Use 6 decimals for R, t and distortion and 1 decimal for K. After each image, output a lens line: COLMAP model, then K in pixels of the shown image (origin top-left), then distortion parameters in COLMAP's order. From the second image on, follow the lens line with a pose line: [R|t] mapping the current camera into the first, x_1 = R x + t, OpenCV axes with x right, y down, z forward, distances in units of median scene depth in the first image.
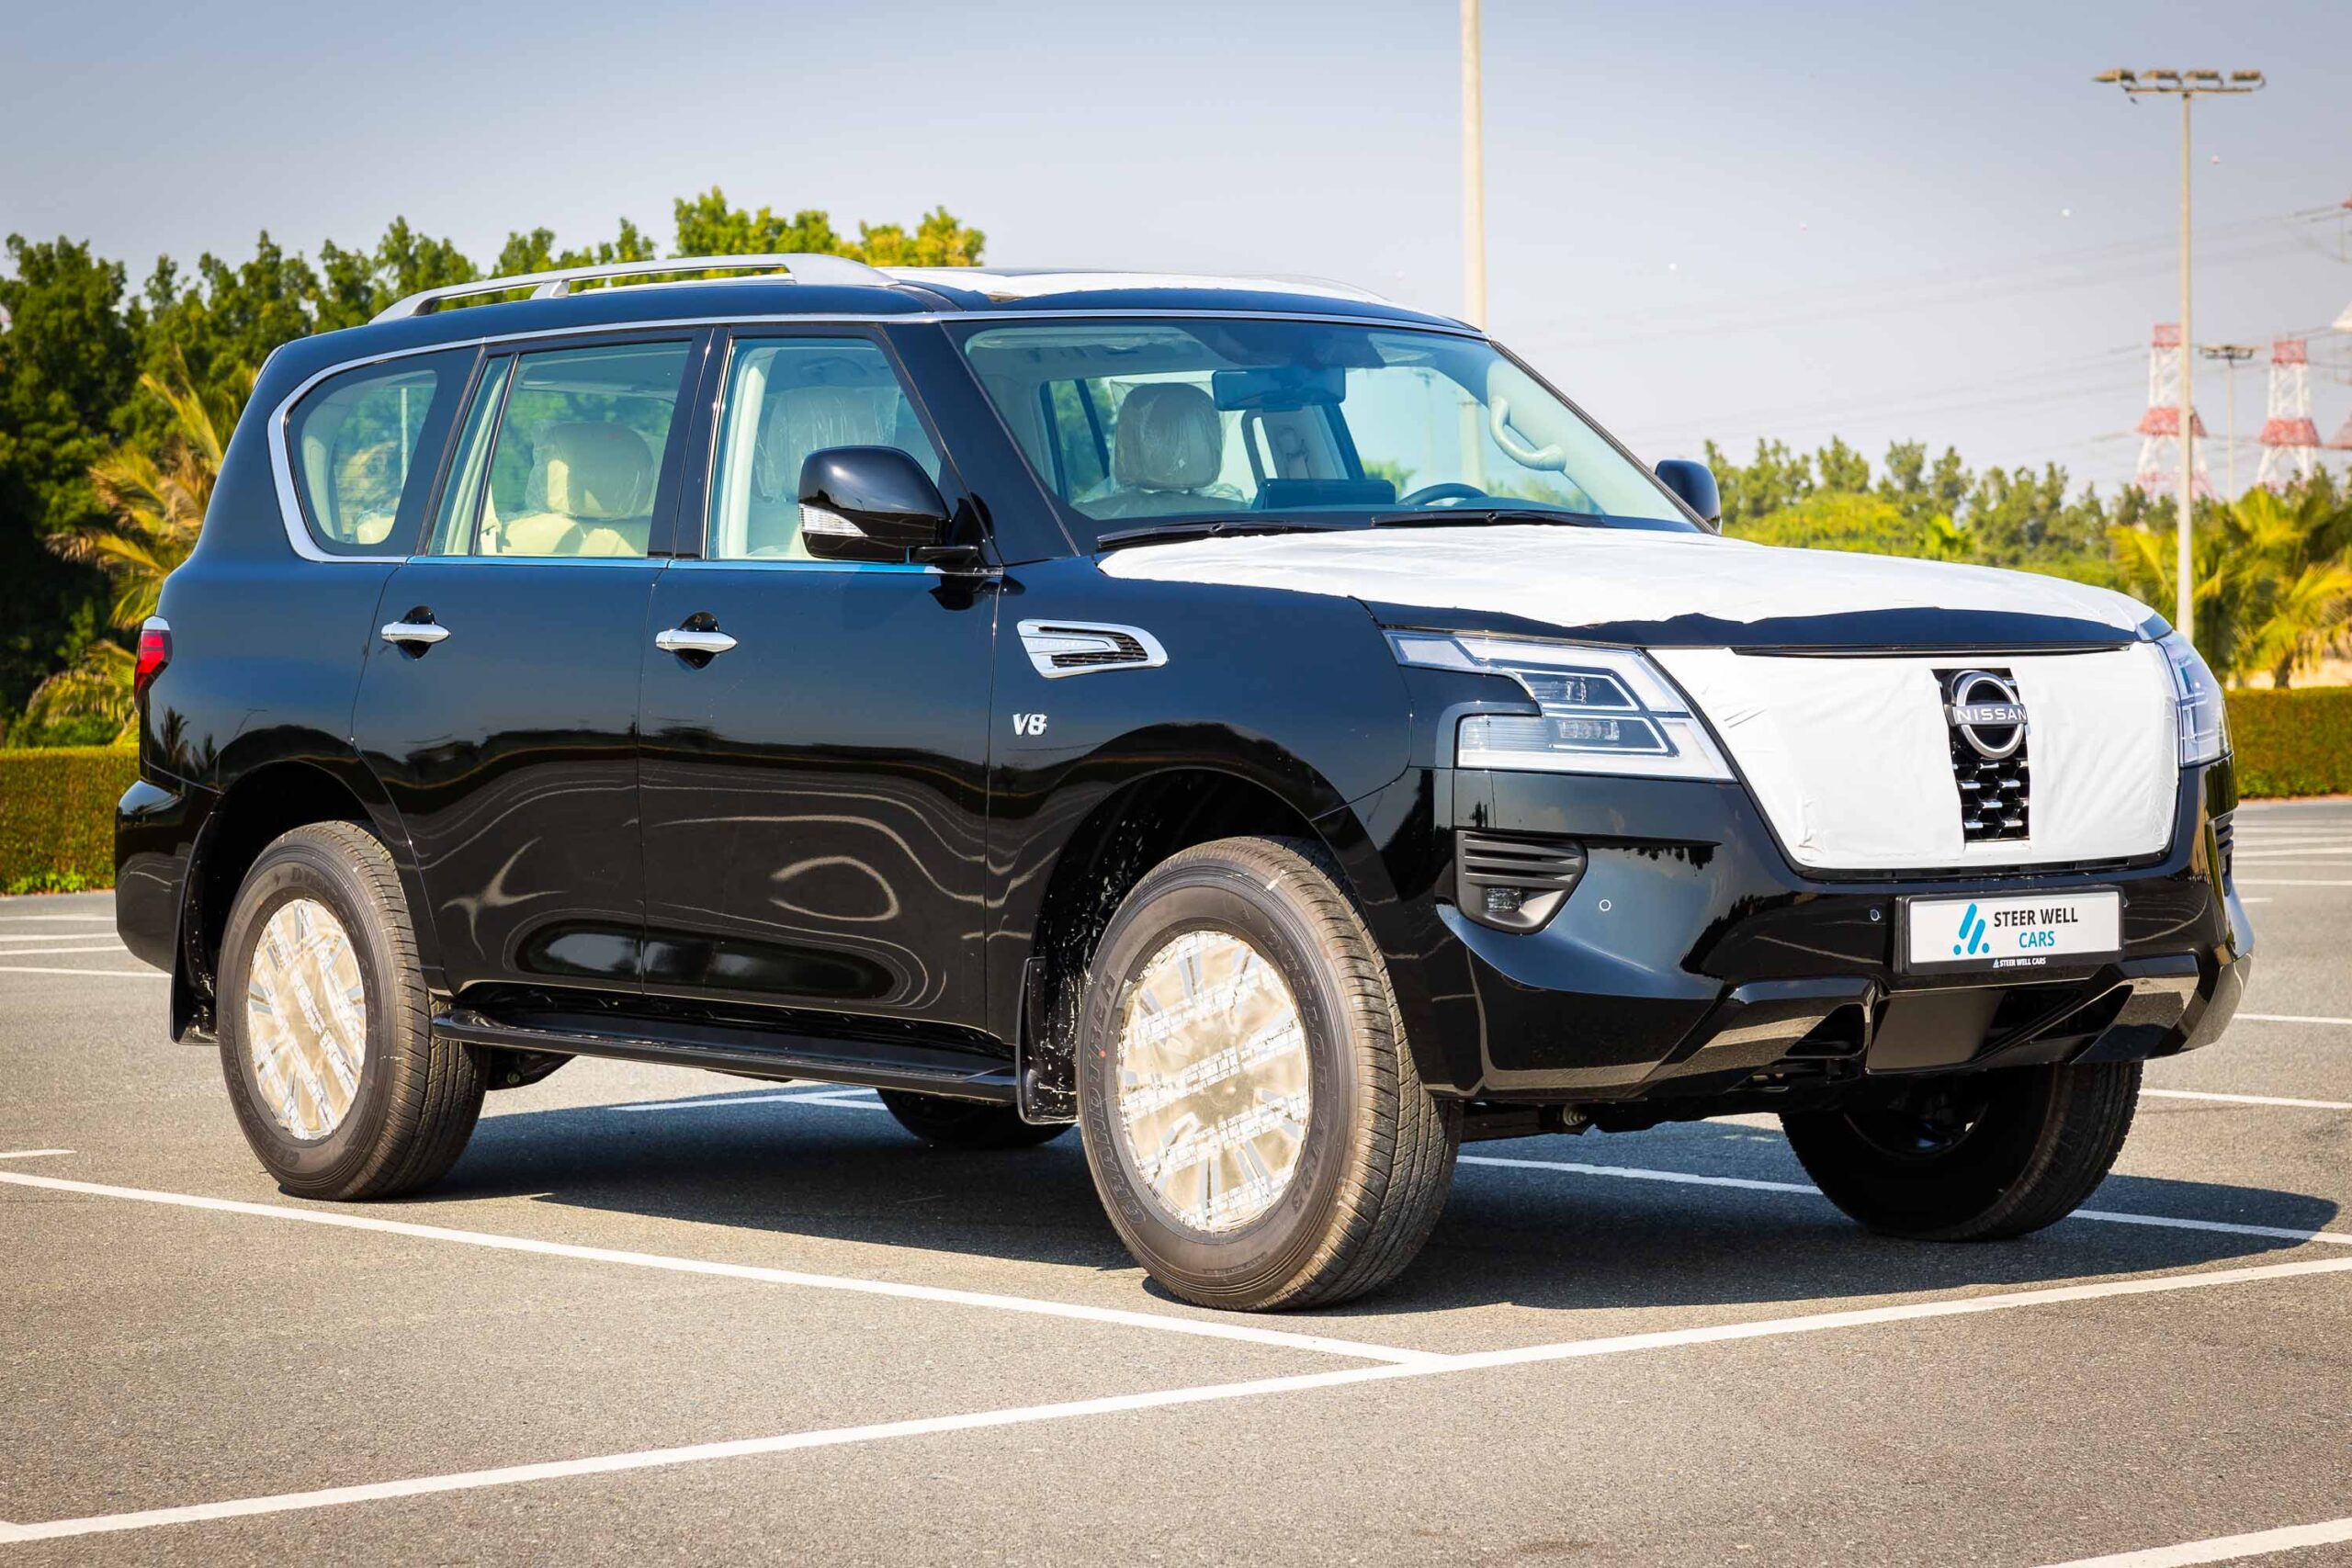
lens RADIAL K [[5535.3, 0, 1176.0], [0, 5535.3, 784.0], [0, 0, 1]] dist [0.093352, -0.184650]
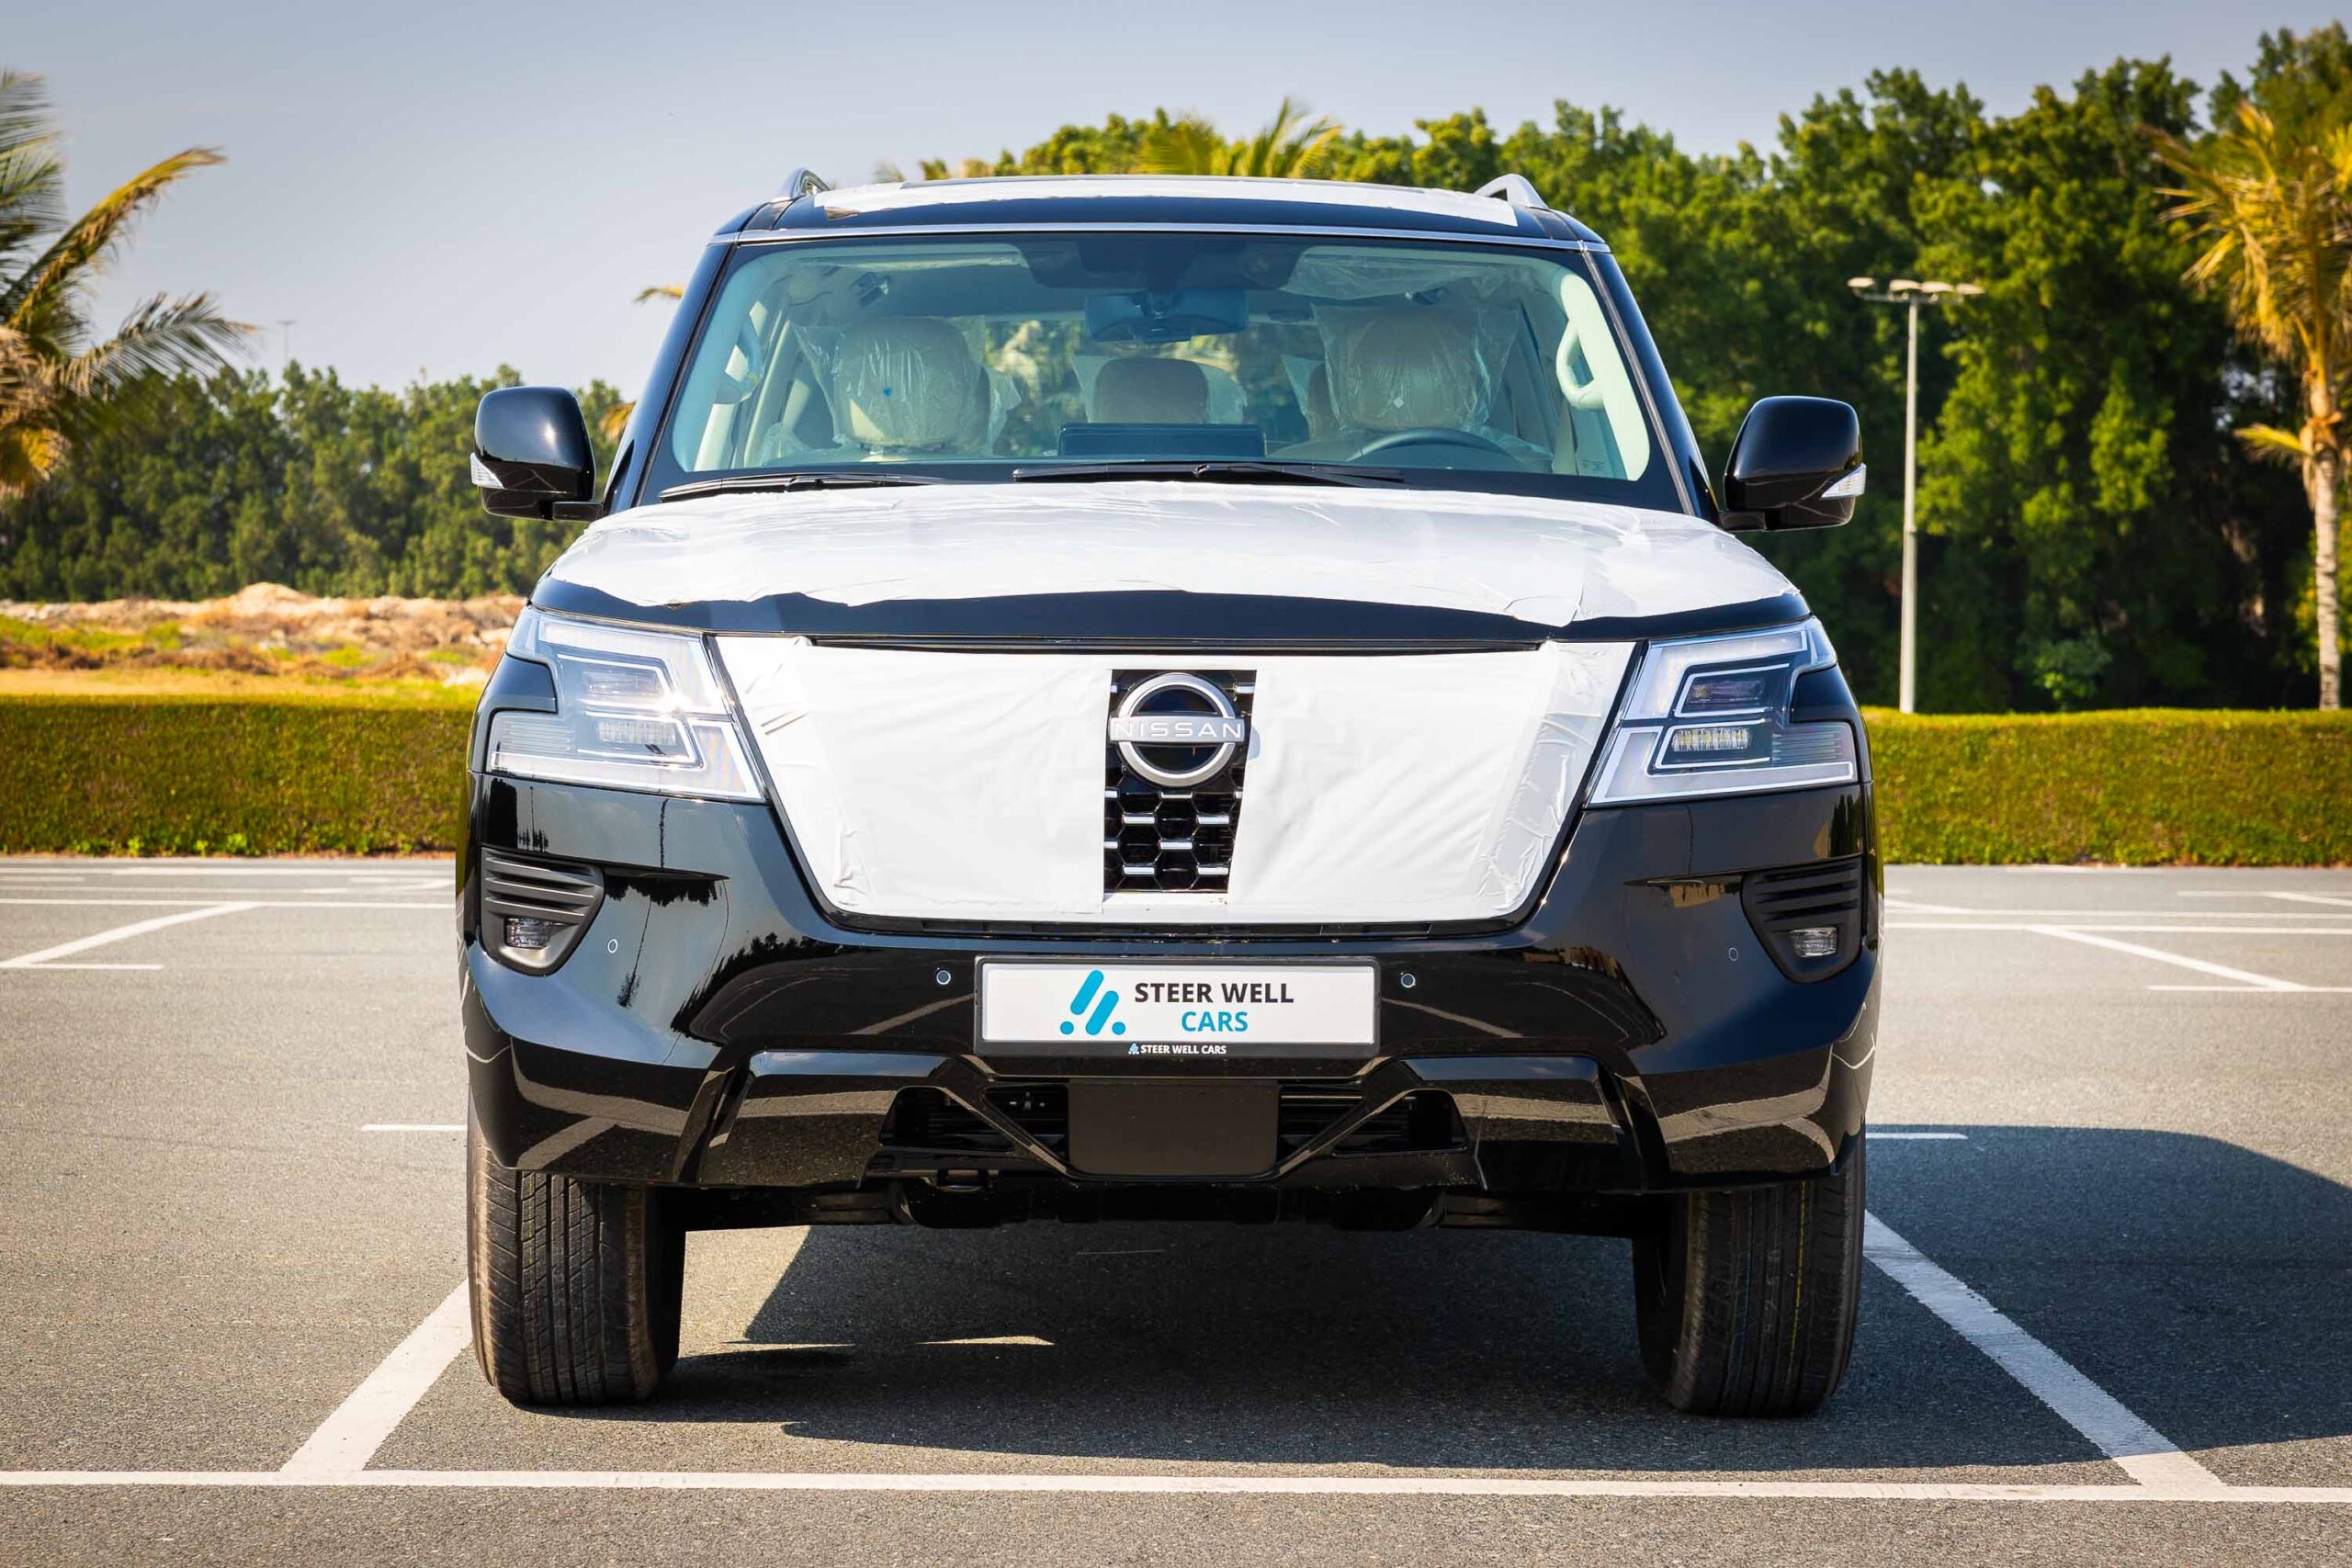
lens RADIAL K [[5535.3, 0, 1176.0], [0, 5535.3, 784.0], [0, 0, 1]] dist [0.093352, -0.184650]
pose [[0.781249, 0.038893, -0.623007, 0.634125], [-0.030369, 0.999243, 0.024298, -0.023889], [0.623481, -0.000062, 0.781839, 0.393635]]
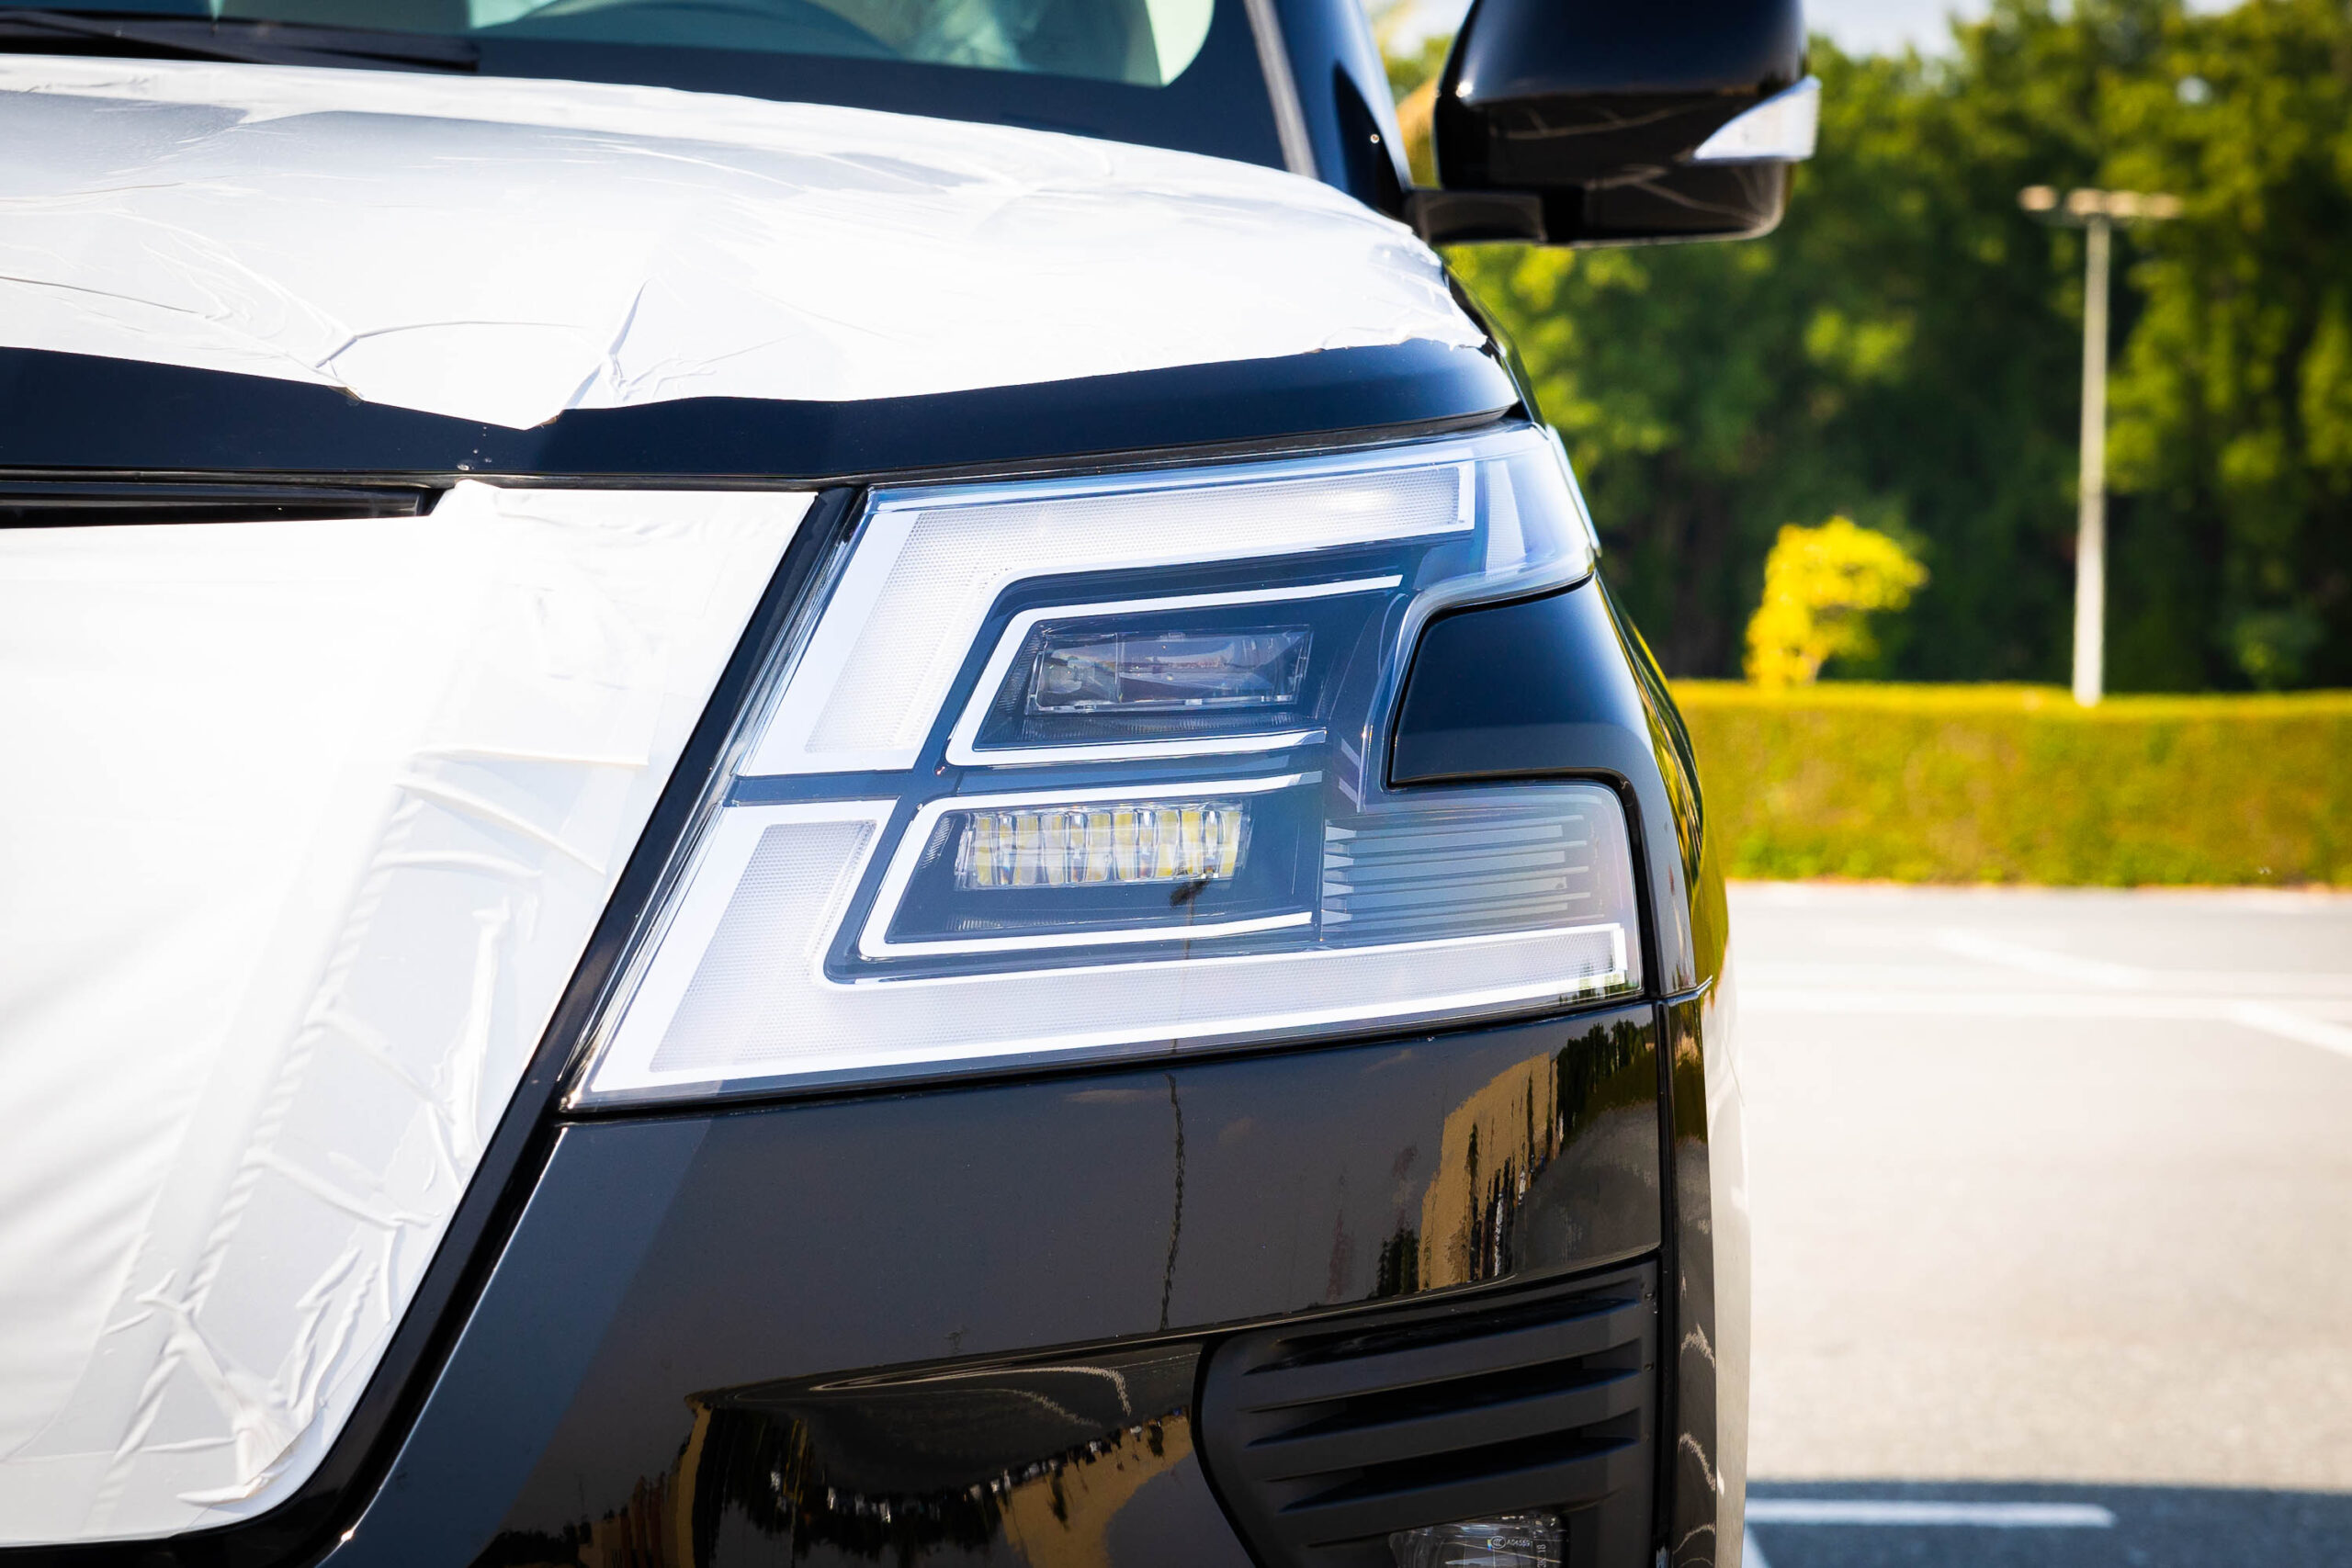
lens RADIAL K [[5391.8, 0, 1176.0], [0, 5391.8, 784.0], [0, 0, 1]] dist [0.039819, 0.052811]
pose [[0.755694, 0.049322, -0.653065, 0.337617], [-0.037854, 0.998783, 0.031630, -0.022614], [0.653830, 0.000818, 0.756641, 0.908070]]
